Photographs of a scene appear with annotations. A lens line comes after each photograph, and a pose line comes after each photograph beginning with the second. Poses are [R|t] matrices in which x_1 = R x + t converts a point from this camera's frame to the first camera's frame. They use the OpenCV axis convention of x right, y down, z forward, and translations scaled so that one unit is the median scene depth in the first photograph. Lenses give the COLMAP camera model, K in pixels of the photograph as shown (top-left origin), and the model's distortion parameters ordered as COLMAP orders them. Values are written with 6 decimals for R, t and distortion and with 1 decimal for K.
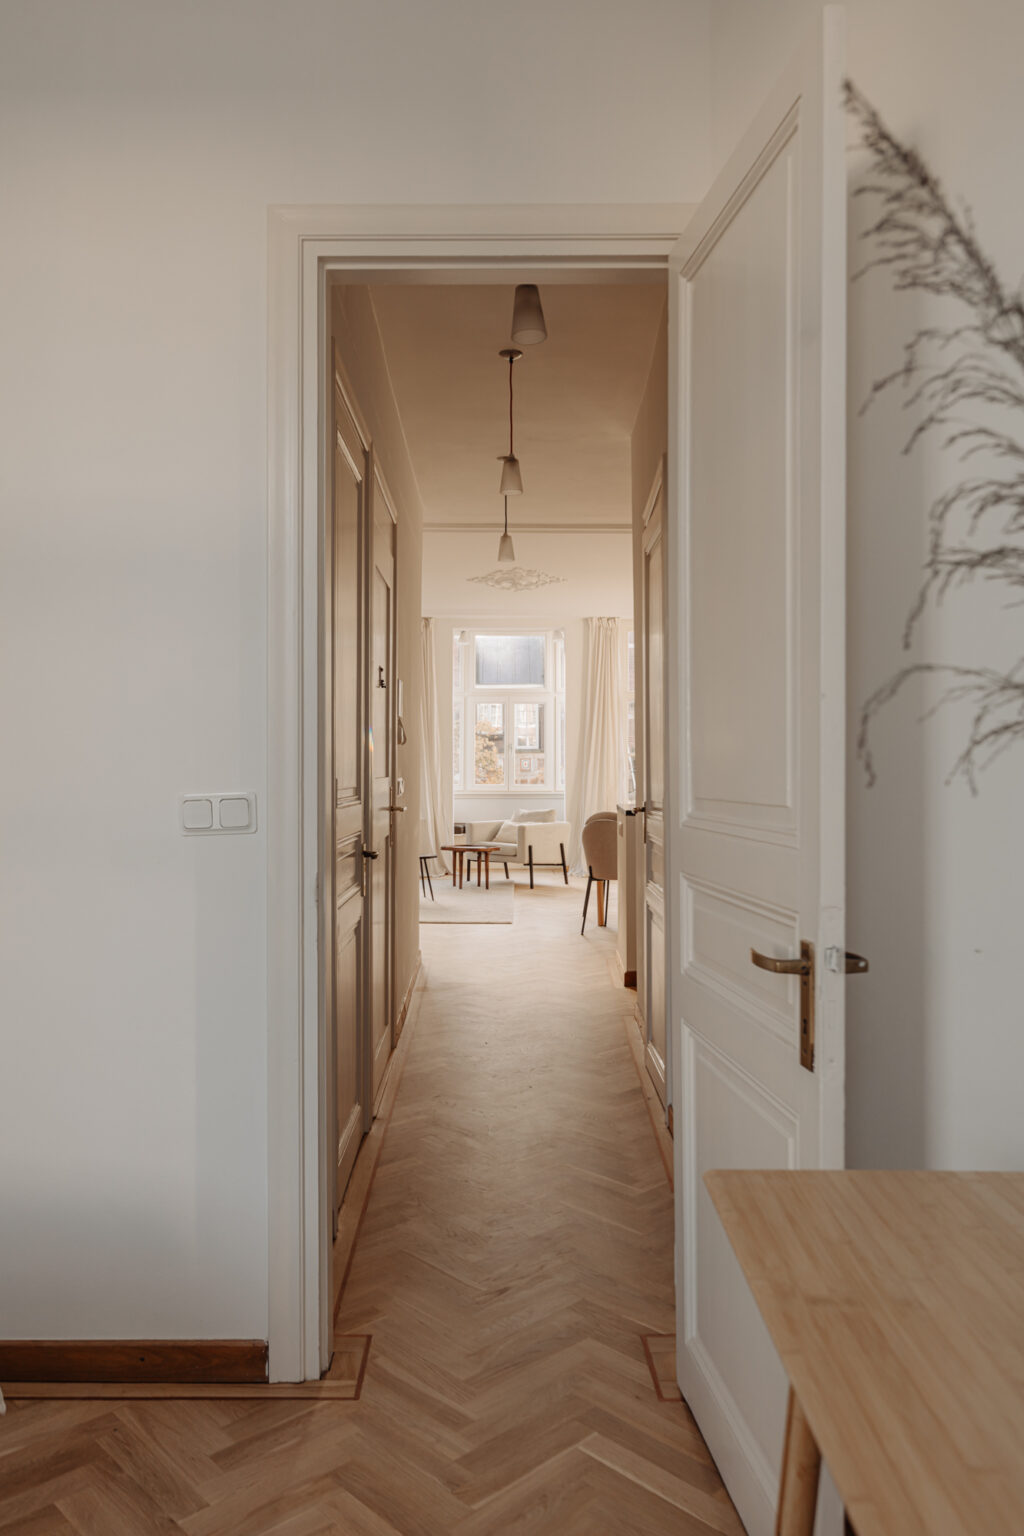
lens RADIAL K [[1080.2, 0, 511.8], [0, 1080.2, 770.7], [0, 0, 1]] dist [0.000761, 0.006327]
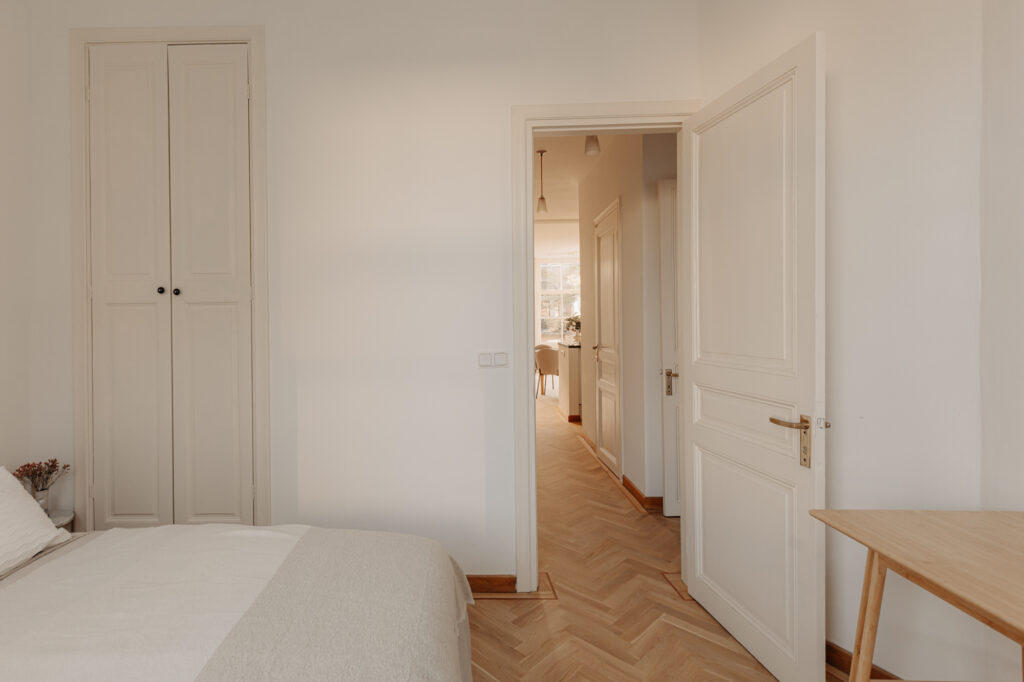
lens RADIAL K [[471.2, 0, 489.0], [0, 471.2, 336.3], [0, 0, 1]] dist [0.014663, -0.000311]
pose [[0.999589, -0.015023, -0.024406, -0.260018], [0.015501, 0.999690, 0.019501, -0.034023], [0.024106, -0.019872, 0.999512, -0.057993]]
